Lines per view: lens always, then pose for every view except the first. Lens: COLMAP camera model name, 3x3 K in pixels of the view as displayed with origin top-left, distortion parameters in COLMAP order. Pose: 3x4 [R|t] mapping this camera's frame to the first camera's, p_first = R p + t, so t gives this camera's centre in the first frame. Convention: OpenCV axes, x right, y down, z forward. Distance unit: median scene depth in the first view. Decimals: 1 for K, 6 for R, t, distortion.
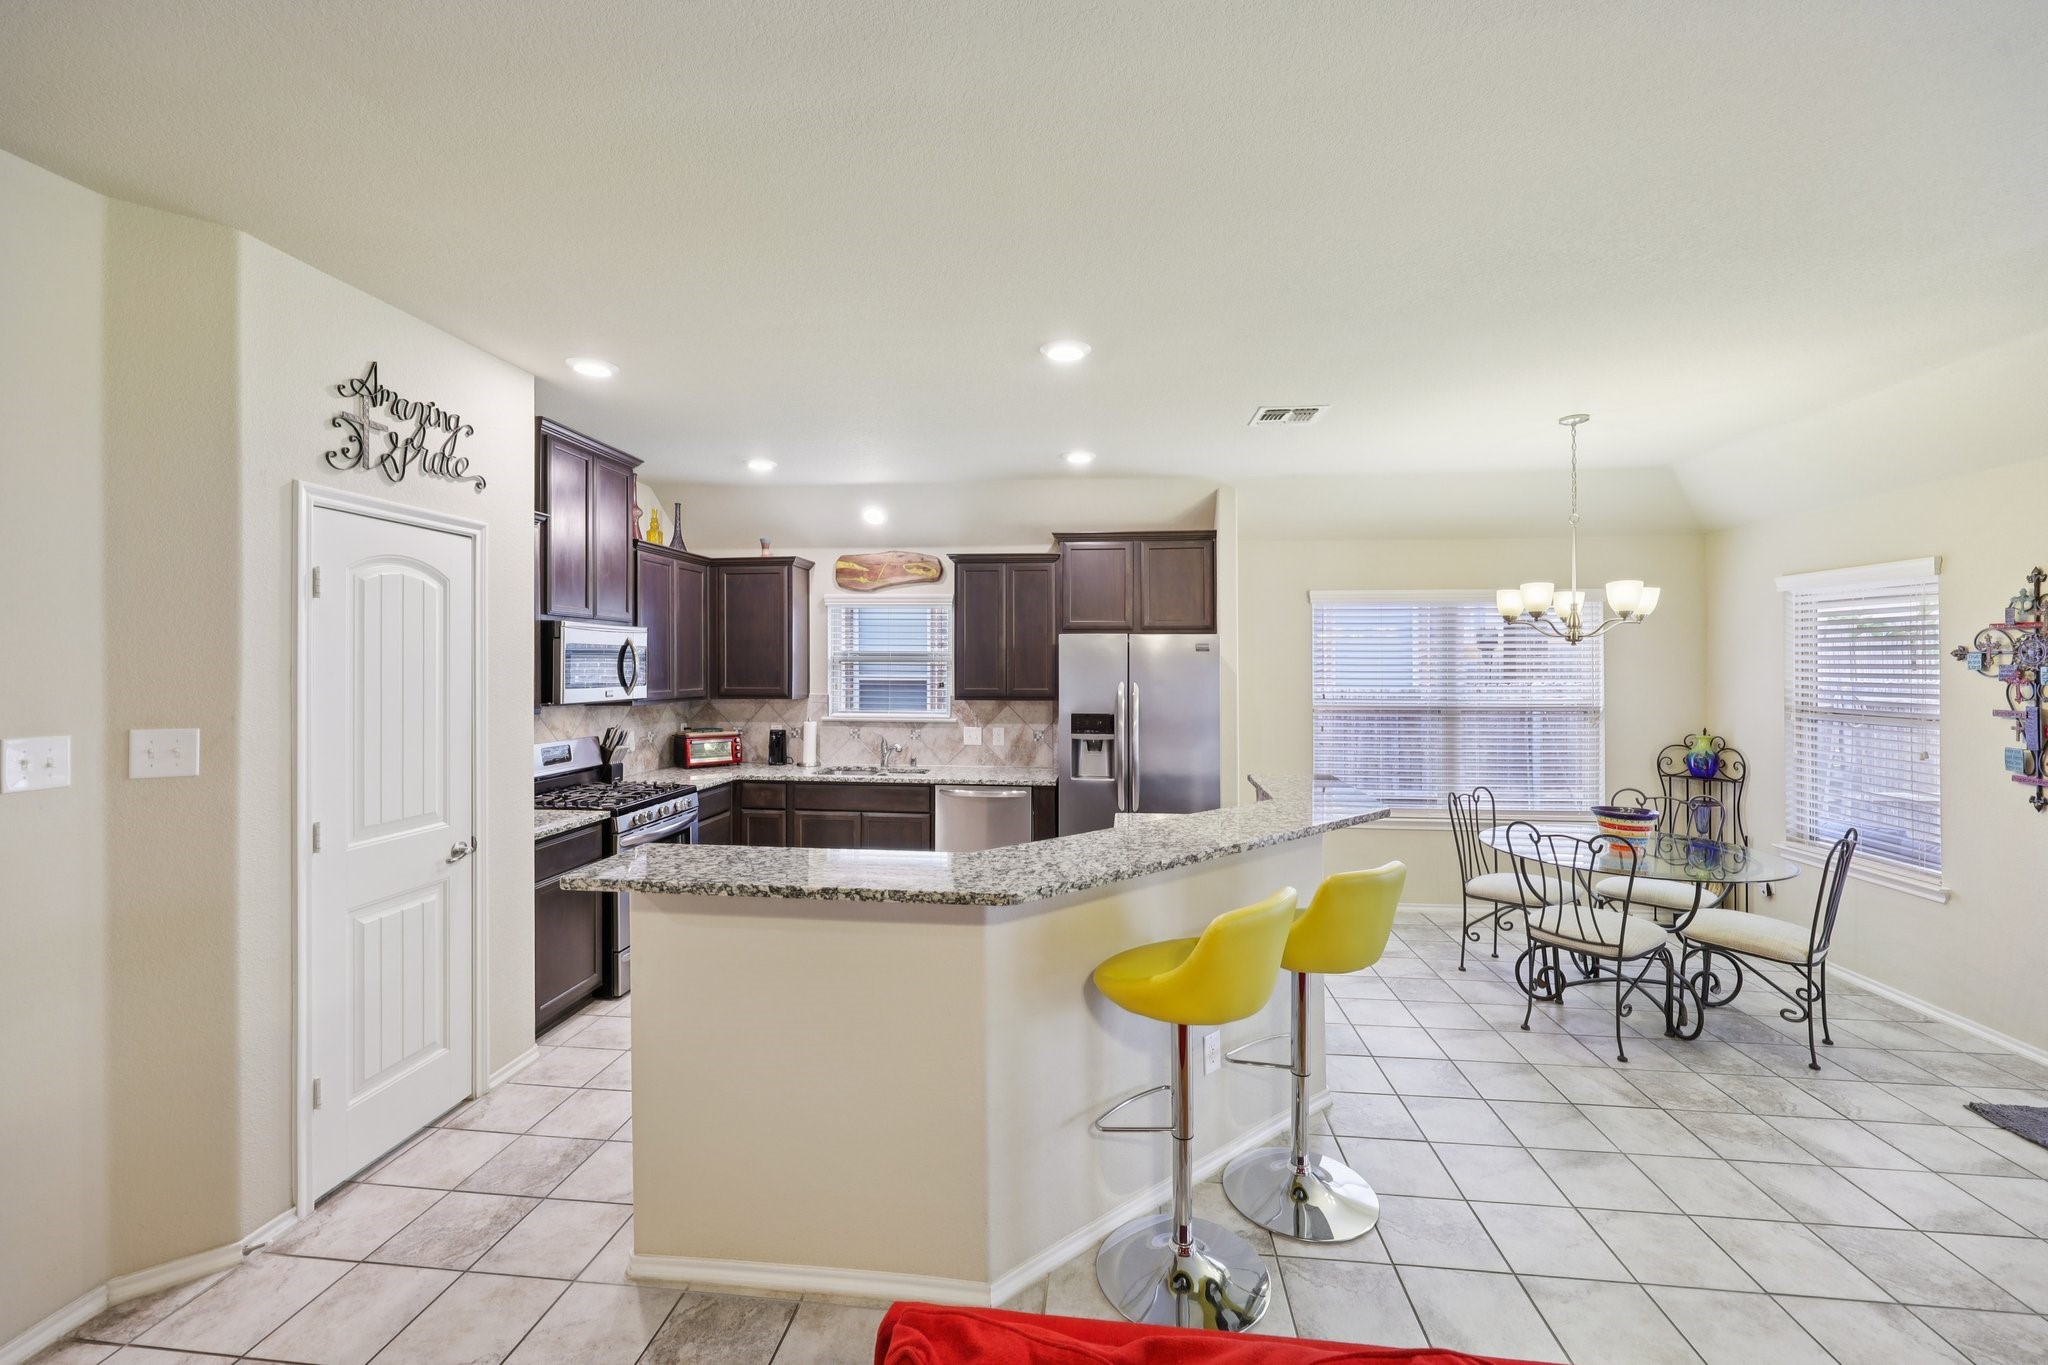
lens RADIAL K [[844.4, 0, 1023.9], [0, 844.4, 649.2], [0, 0, 1]] dist [0.001147, 0.000050]
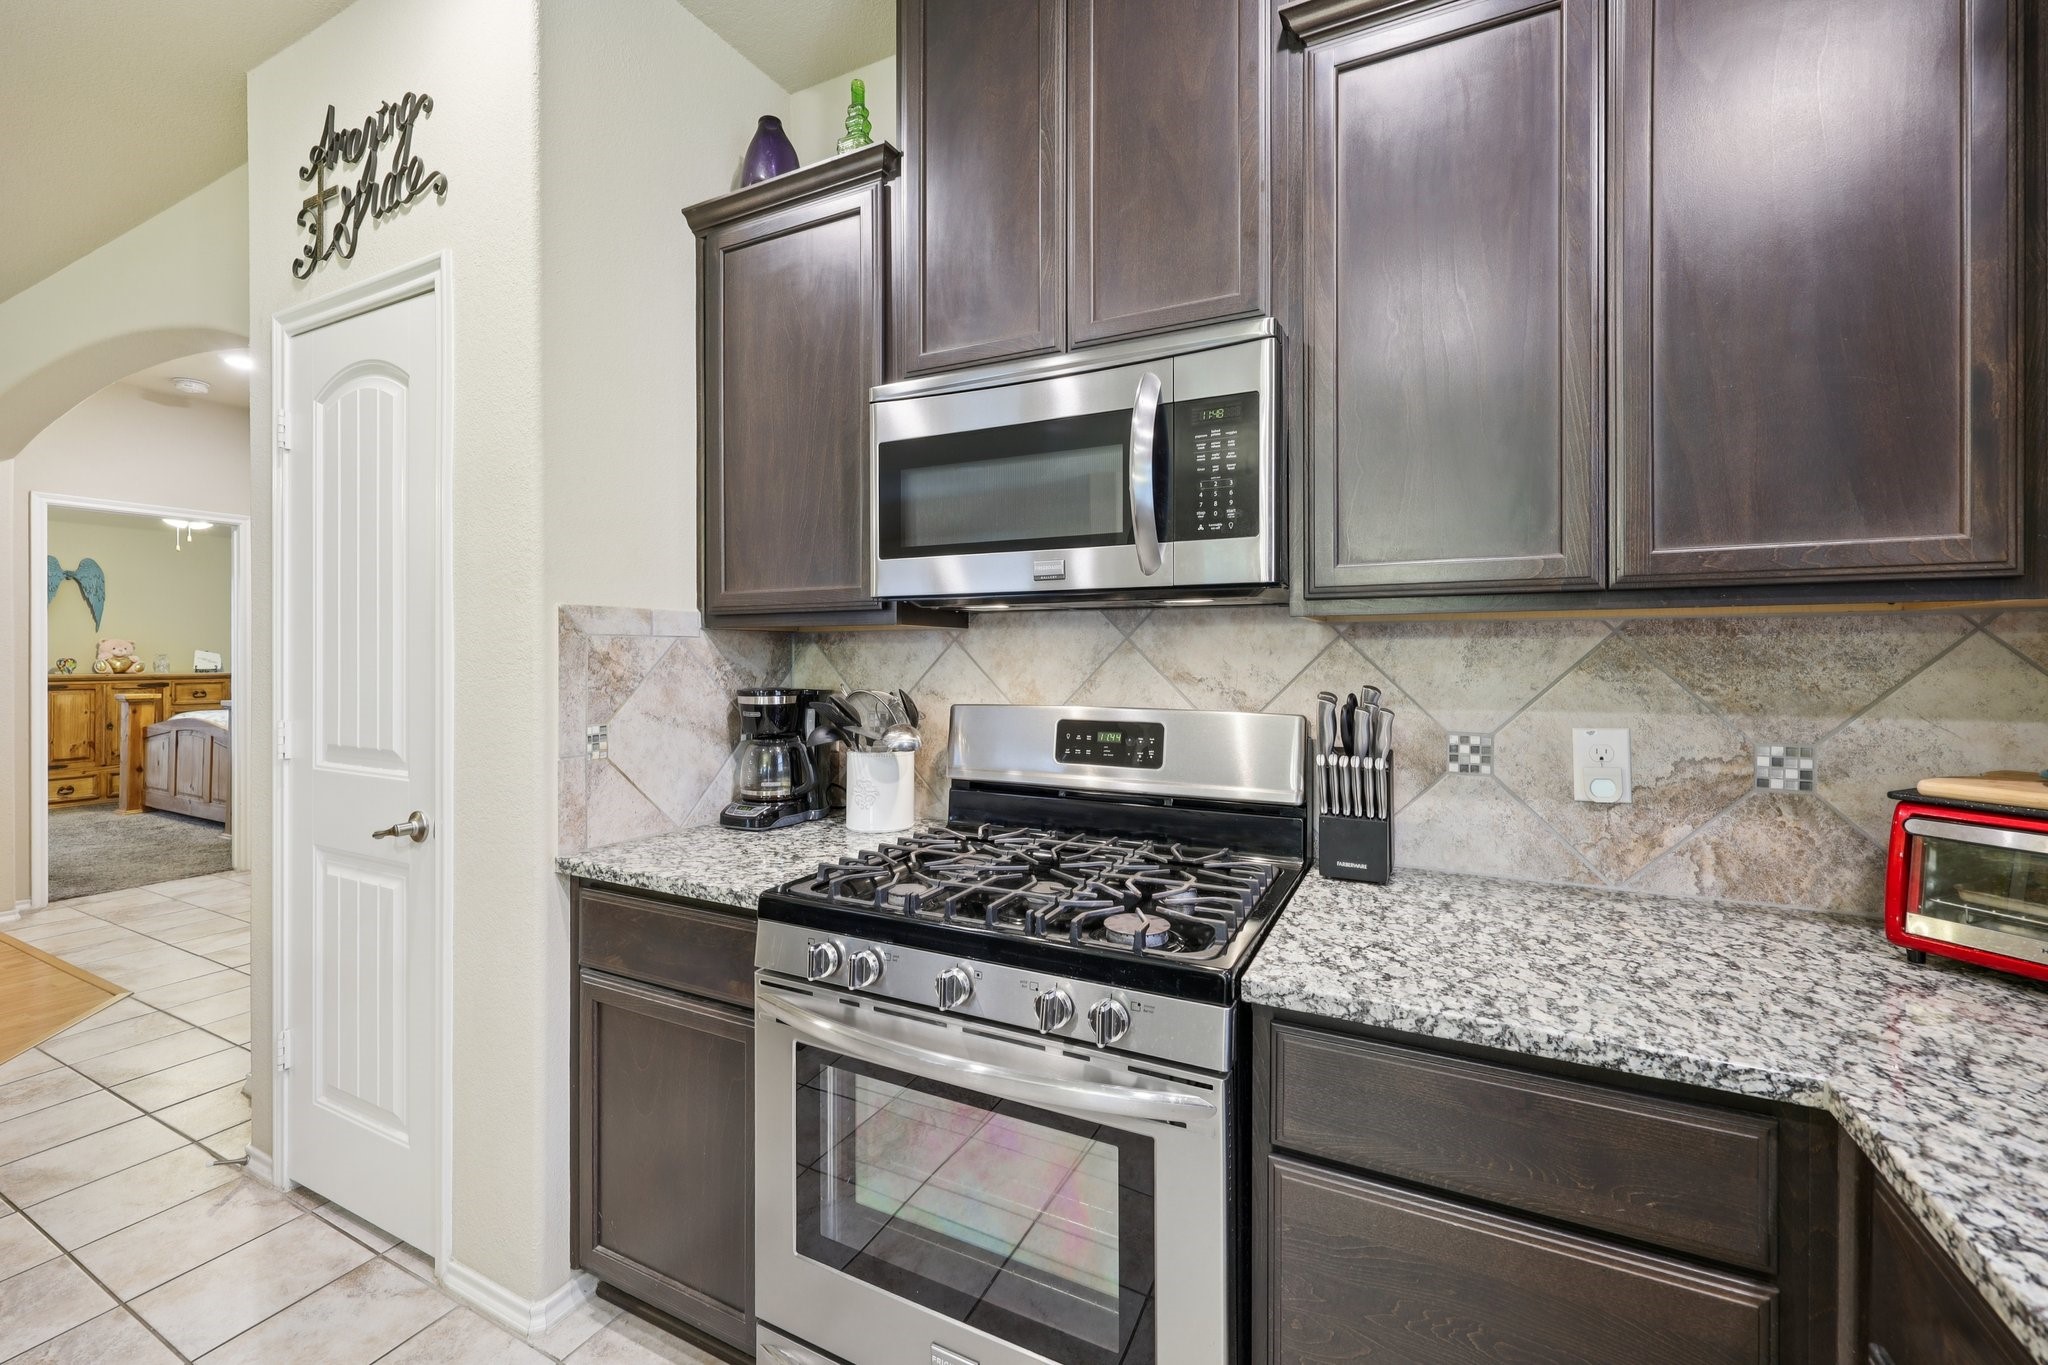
lens RADIAL K [[844.4, 0, 1023.9], [0, 844.4, 649.2], [0, 0, 1]] dist [0.001147, 0.000050]
pose [[-0.361050, -0.006001, -0.932527, -0.154374], [0.015970, 0.999793, -0.012616, 0.075003], [0.932410, -0.019447, -0.360879, 0.946540]]
